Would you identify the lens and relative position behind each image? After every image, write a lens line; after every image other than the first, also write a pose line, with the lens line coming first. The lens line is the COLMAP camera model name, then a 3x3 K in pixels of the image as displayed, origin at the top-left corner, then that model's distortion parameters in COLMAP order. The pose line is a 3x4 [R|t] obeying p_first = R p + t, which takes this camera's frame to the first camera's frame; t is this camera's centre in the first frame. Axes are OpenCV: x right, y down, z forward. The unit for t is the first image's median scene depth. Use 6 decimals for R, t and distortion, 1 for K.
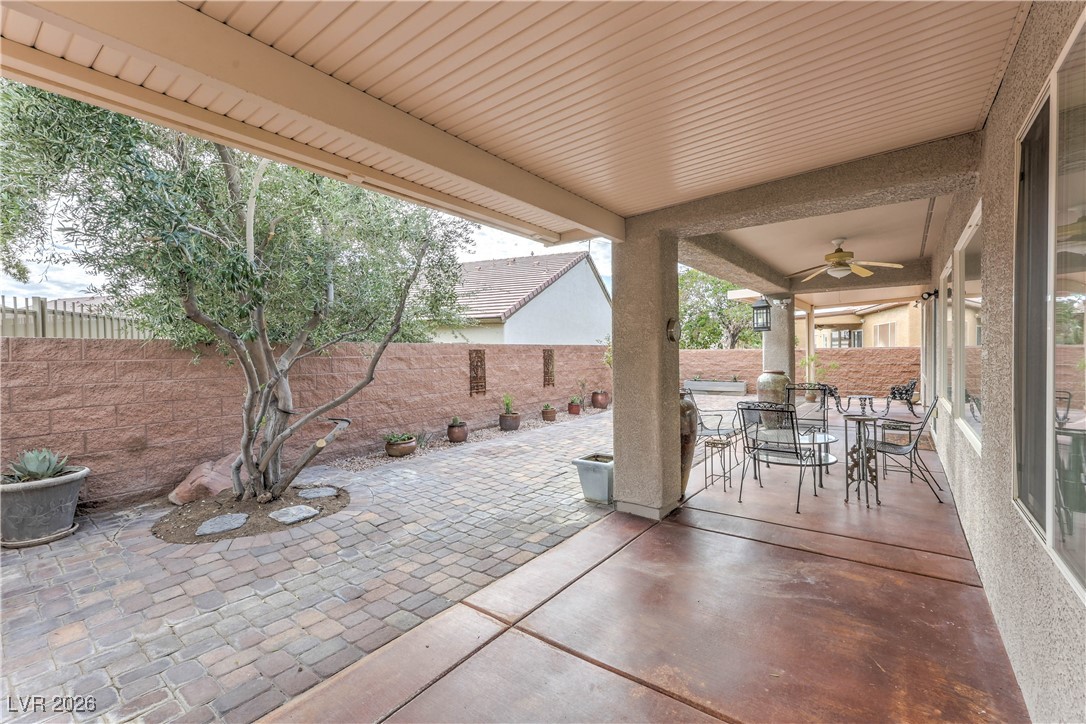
lens RADIAL K [[452.8, 0, 544.9], [0, 452.8, 356.7], [0, 0, 1]] dist [0.007502, -0.001564]
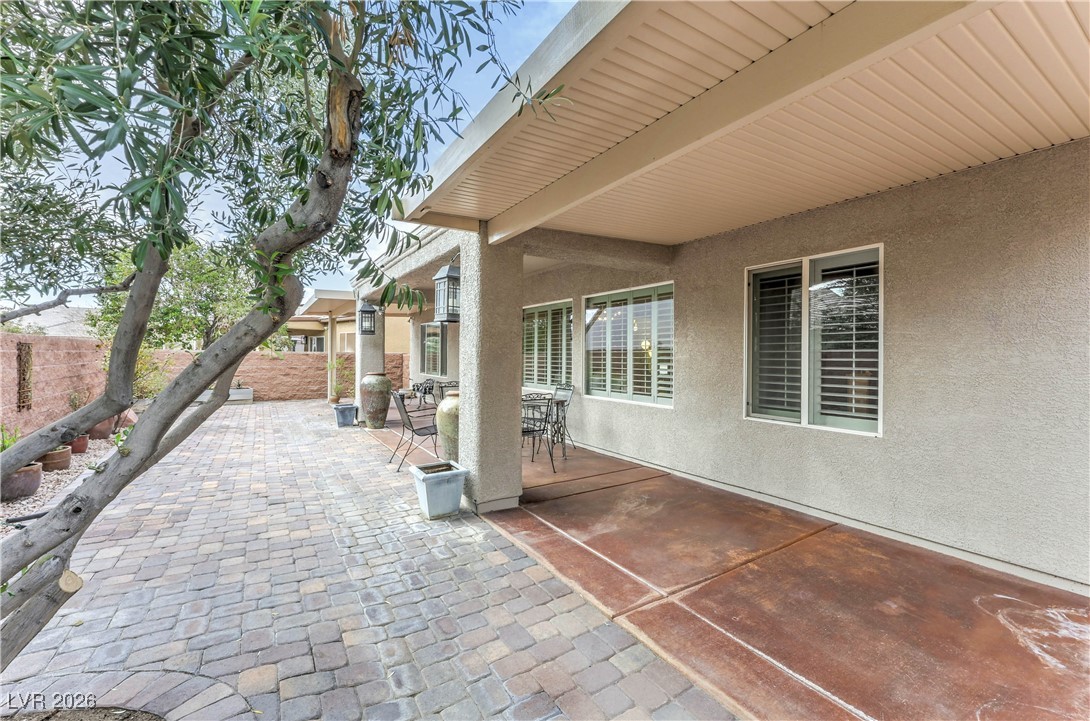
lens RADIAL K [[456.9, 0, 547.8], [0, 456.9, 358.9], [0, 0, 1]] dist [0.004491, 0.000246]
pose [[0.347406, 0.009515, 0.937666, -0.649834], [-0.004989, 0.999953, -0.008298, 0.010139], [-0.937701, -0.001795, 0.347437, 0.464691]]
